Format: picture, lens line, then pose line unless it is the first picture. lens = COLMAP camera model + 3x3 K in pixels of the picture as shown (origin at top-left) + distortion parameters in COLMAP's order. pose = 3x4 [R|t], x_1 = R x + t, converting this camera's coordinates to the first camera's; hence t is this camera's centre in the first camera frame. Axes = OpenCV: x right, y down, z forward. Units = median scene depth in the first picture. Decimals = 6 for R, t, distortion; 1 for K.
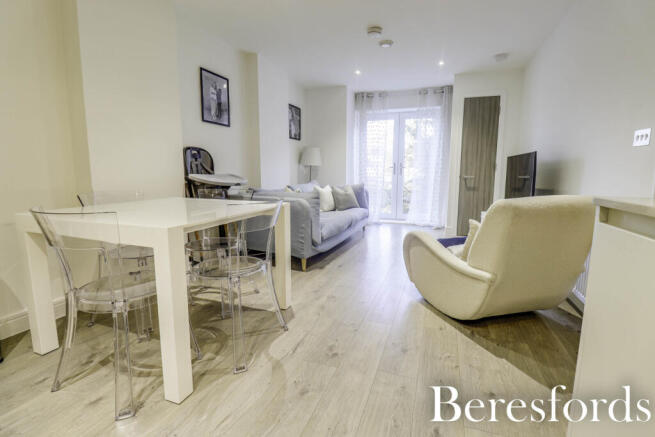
lens RADIAL K [[306.0, 0, 332.2], [0, 306.0, 212.9], [0, 0, 1]] dist [-0.000346, -0.011633]
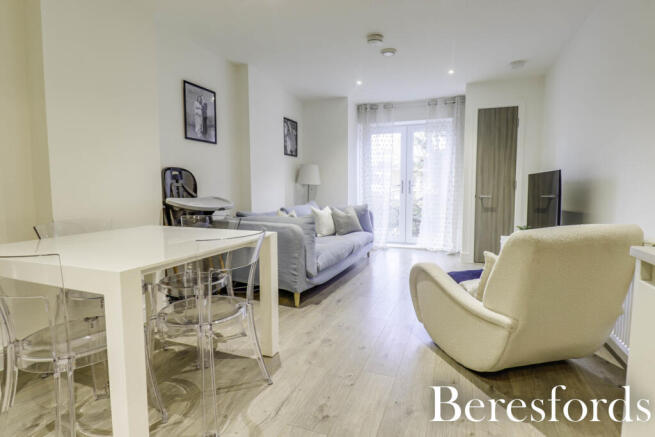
lens RADIAL K [[336.2, 0, 332.1], [0, 336.2, 214.5], [0, 0, 1]] dist [0.005897, -0.014074]
pose [[0.999848, -0.006143, -0.016338, 0.023033], [0.005264, 0.998565, -0.053286, -0.020462], [0.016642, 0.053192, 0.998446, 0.027275]]
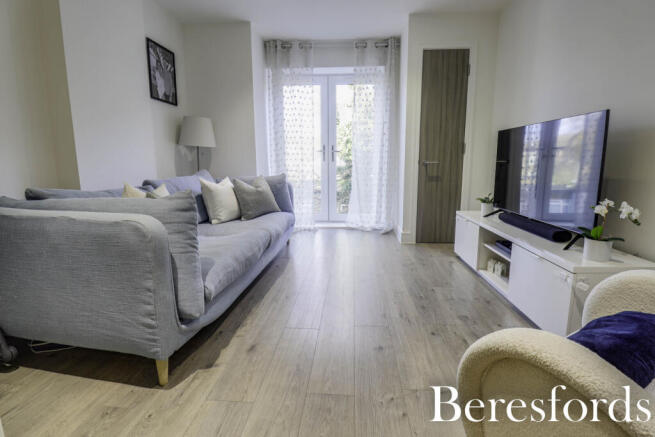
lens RADIAL K [[307.7, 0, 332.5], [0, 307.7, 211.4], [0, 0, 1]] dist [0.001409, -0.013148]
pose [[0.960654, -0.051202, 0.272989, 0.025925], [0.044117, 0.998513, 0.032033, -0.048068], [-0.274223, -0.018730, 0.961484, 0.496396]]
